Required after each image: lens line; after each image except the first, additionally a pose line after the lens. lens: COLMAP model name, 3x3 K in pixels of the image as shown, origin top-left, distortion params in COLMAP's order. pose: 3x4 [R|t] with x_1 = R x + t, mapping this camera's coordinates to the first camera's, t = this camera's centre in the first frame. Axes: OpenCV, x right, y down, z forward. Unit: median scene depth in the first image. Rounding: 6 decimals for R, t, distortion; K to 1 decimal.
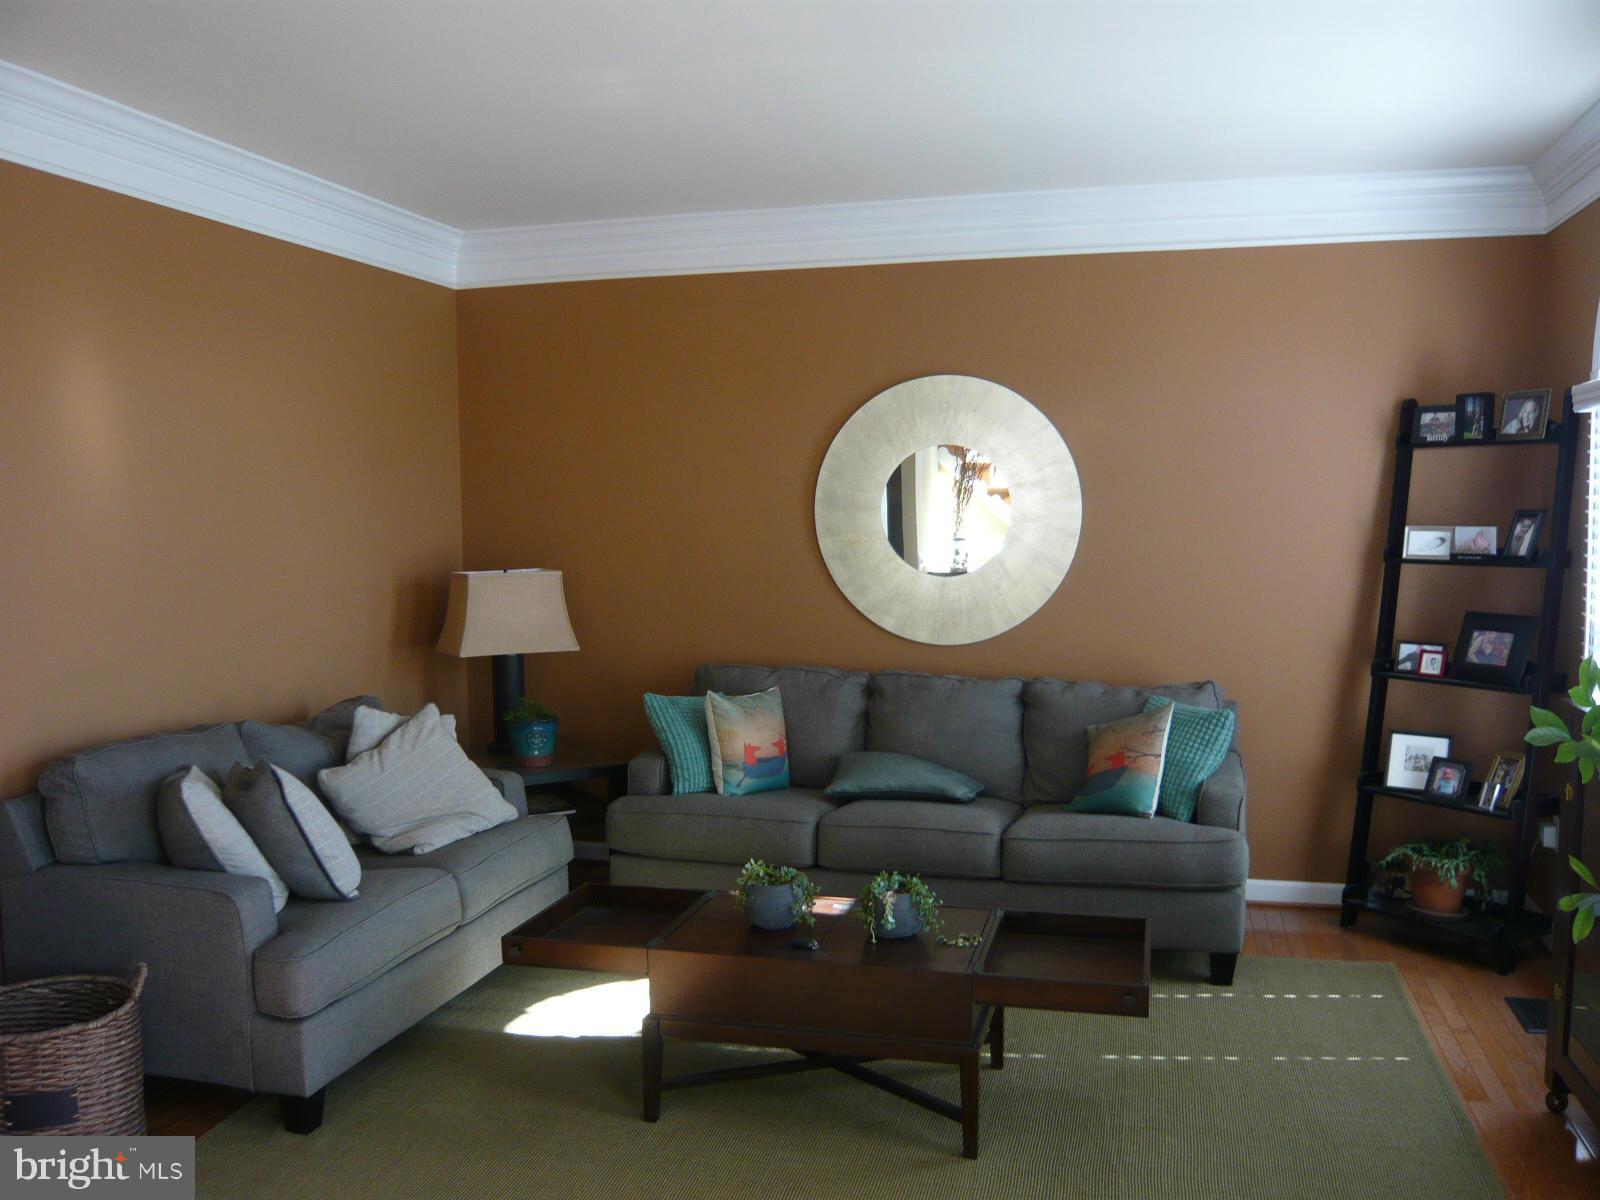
lens RADIAL K [[1374.8, 0, 797.4], [0, 1374.8, 616.8], [0, 0, 1]] dist [-0.067558, 0.003524]
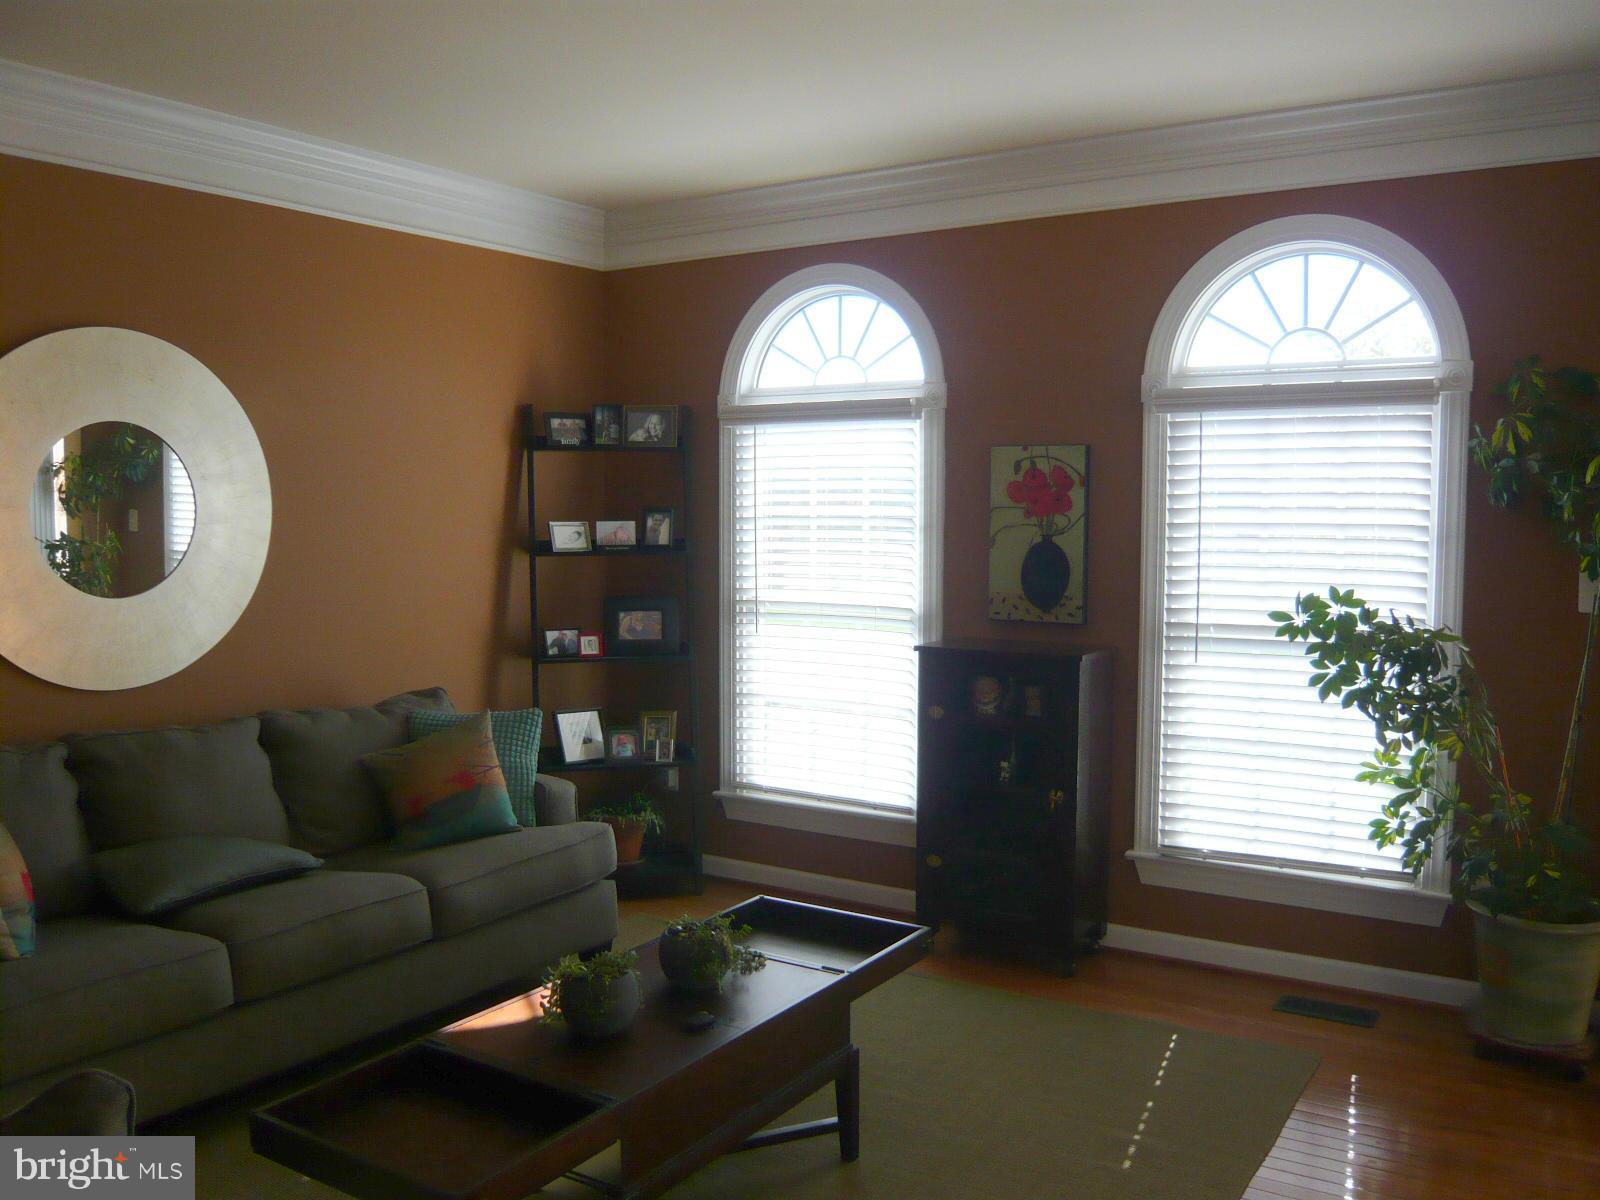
lens RADIAL K [[1374.8, 0, 797.4], [0, 1374.8, 616.8], [0, 0, 1]] dist [-0.067558, 0.003524]
pose [[0.316595, -0.072361, 0.945797, -0.541413], [0.077350, 0.995735, 0.050289, -0.032044], [-0.945402, 0.057236, 0.320842, 0.477236]]
